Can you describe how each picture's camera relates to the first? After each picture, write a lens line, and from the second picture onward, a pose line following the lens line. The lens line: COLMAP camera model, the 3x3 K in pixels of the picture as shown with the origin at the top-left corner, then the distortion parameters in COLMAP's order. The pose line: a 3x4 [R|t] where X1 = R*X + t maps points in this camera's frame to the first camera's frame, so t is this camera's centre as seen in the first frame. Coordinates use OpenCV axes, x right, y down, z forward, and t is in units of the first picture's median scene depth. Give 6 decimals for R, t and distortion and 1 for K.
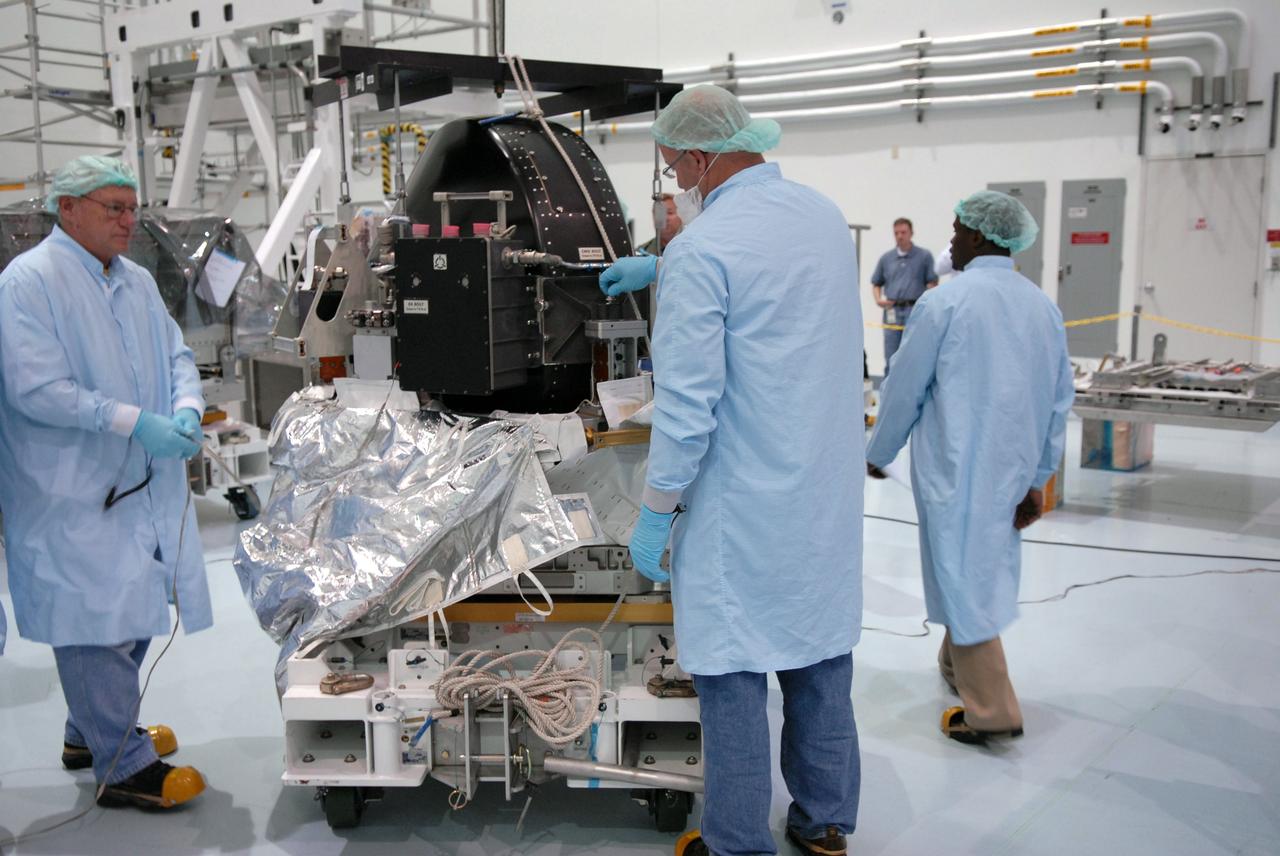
lens RADIAL K [[1282.5, 0, 640.0], [0, 1282.5, 428.0], [0, 0, 1]] dist [0.013532, -0.004295]
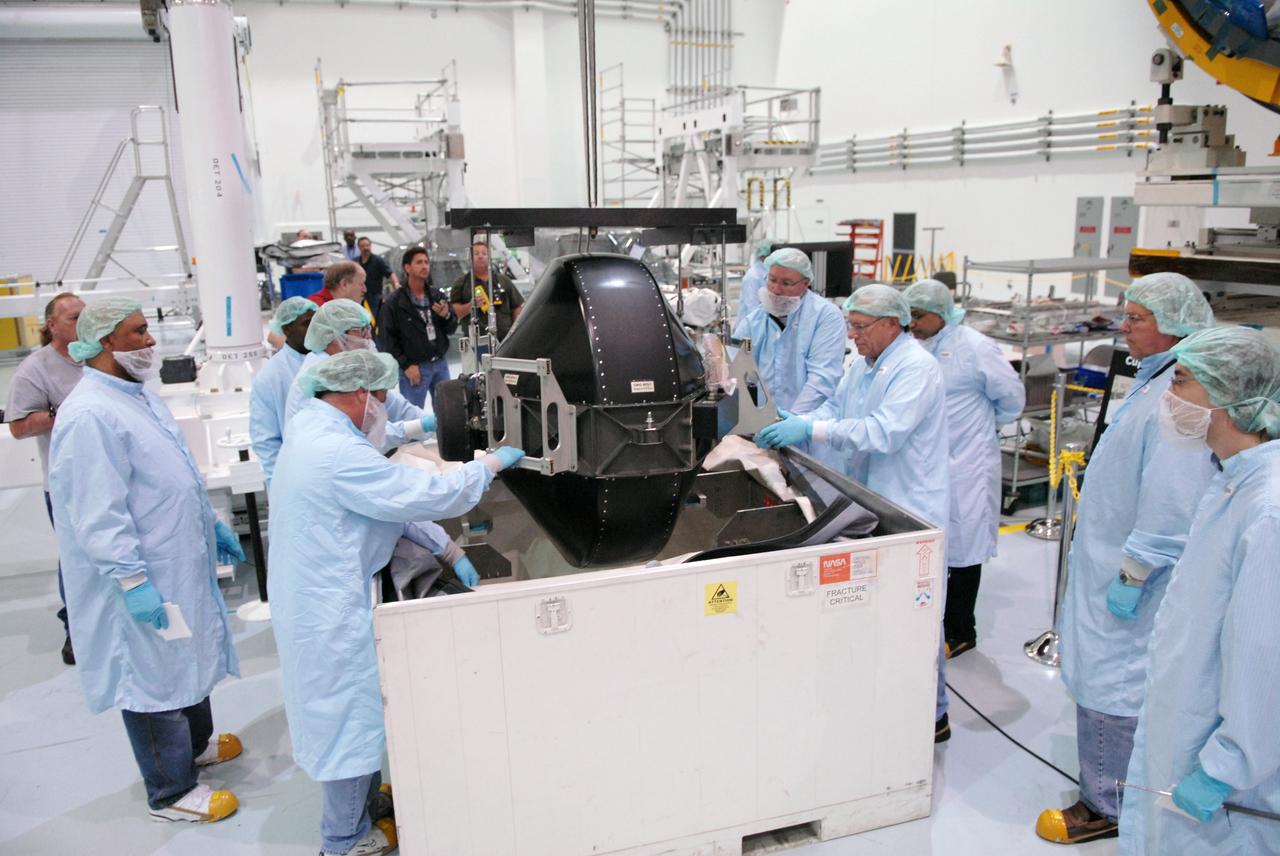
lens RADIAL K [[946.2, 0, 648.3], [0, 946.2, 428.5], [0, 0, 1]] dist [-0.023142, -0.036608]
pose [[0.870562, 0.100411, -0.481706, 0.443684], [-0.052202, 0.992280, 0.112497, 0.013515], [0.489283, -0.072789, 0.869082, -0.477192]]
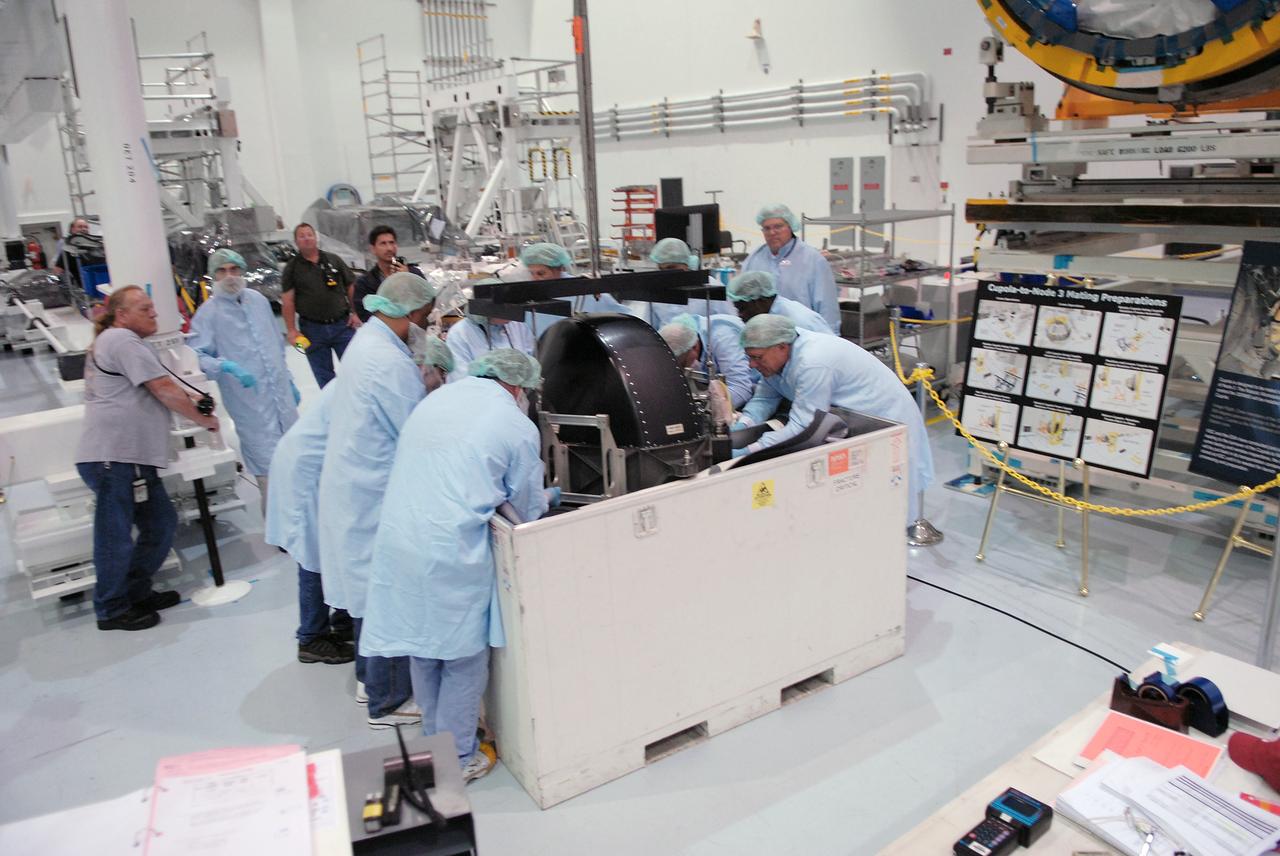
lens RADIAL K [[946.2, 0, 648.3], [0, 946.2, 428.5], [0, 0, 1]] dist [-0.023142, -0.036608]
pose [[0.971412, 0.022470, -0.236334, 0.379392], [0.010393, 0.990531, 0.136896, 0.021535], [0.237172, -0.135439, 0.961980, -0.558085]]
